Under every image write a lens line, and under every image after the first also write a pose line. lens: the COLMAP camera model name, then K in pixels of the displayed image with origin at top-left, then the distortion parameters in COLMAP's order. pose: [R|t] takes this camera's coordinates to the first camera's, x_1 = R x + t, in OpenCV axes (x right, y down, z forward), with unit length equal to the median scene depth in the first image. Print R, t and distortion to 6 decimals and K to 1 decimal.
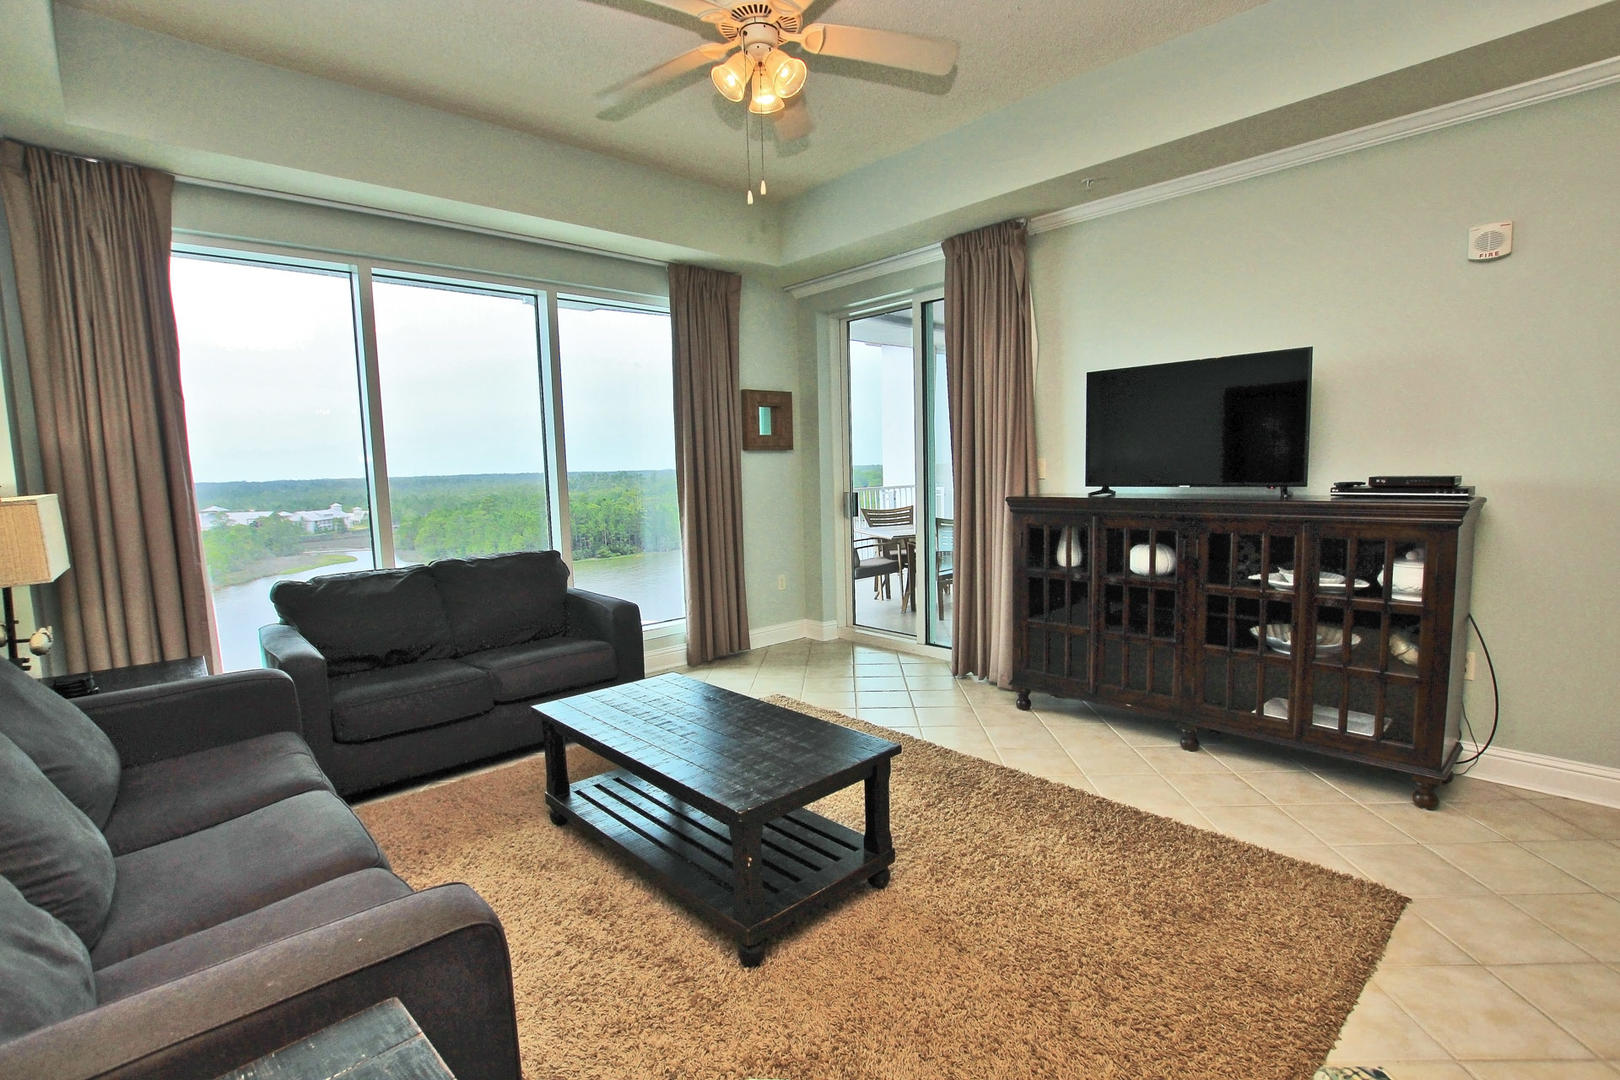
lens RADIAL K [[748.9, 0, 815.9], [0, 748.9, 547.3], [0, 0, 1]] dist [-0.040237, 0.008960]
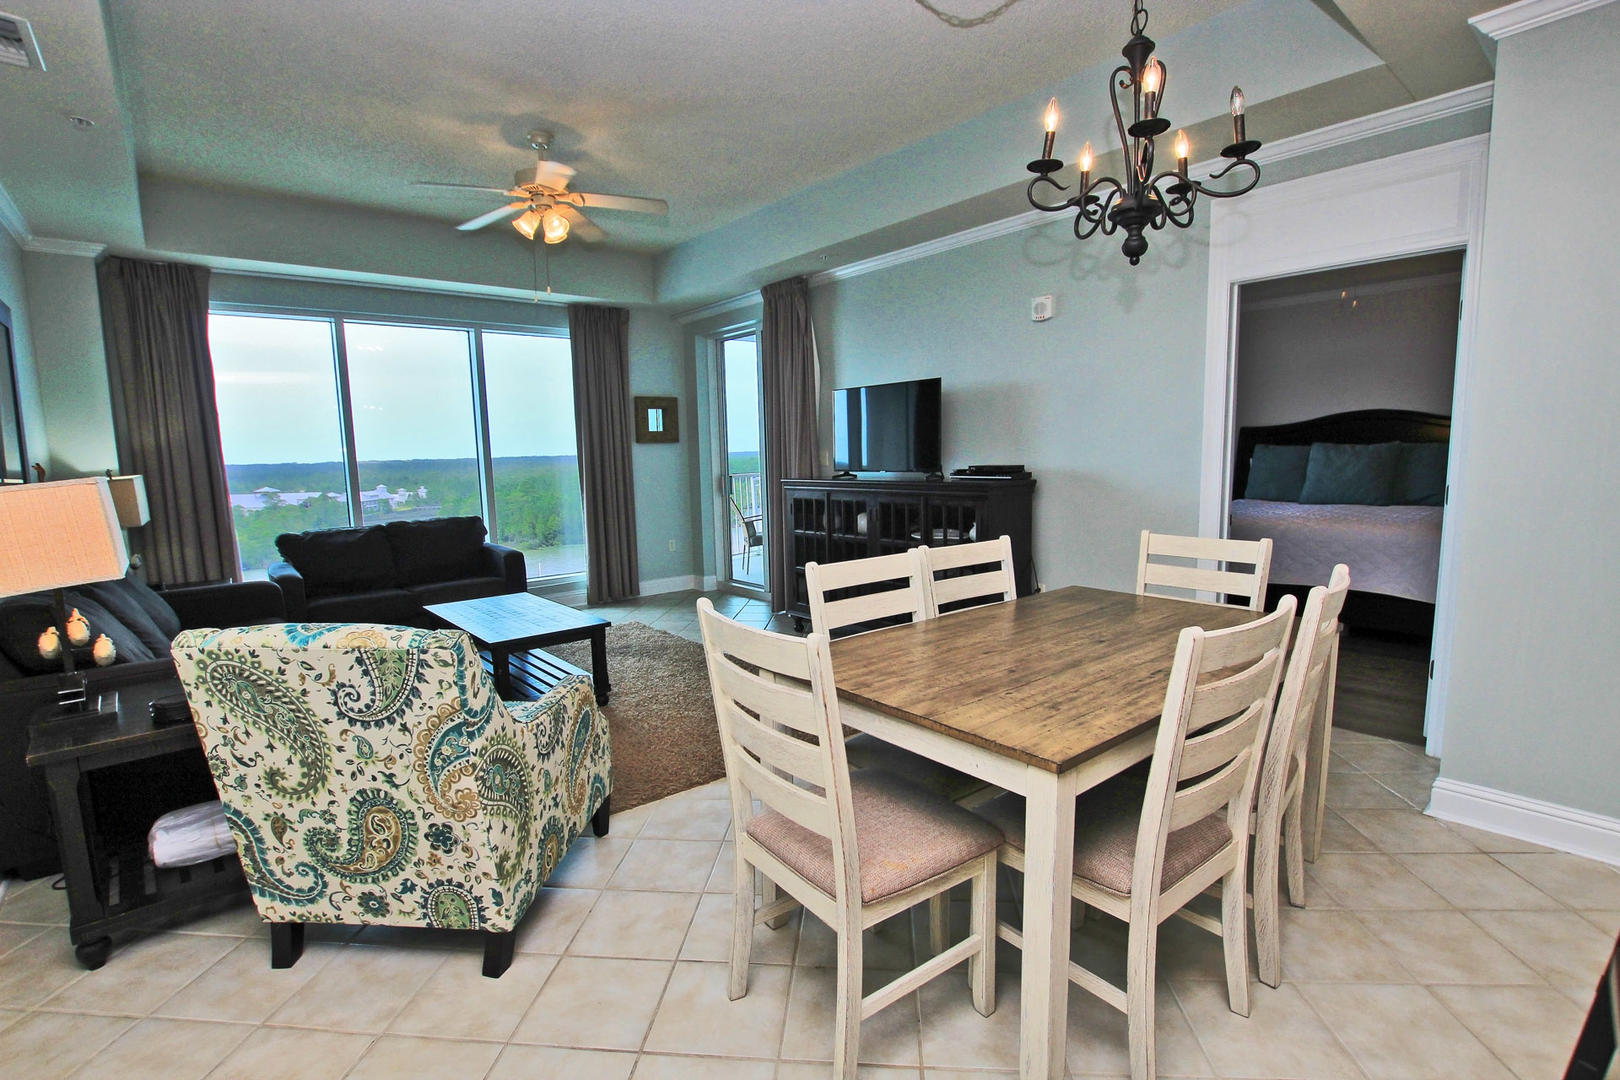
lens RADIAL K [[748.9, 0, 815.9], [0, 748.9, 547.3], [0, 0, 1]] dist [-0.040237, 0.008960]
pose [[0.998901, 0.009938, -0.045799, 0.345034], [-0.008968, 0.999732, 0.021341, 0.027262], [0.045999, -0.020907, 0.998723, -0.361256]]
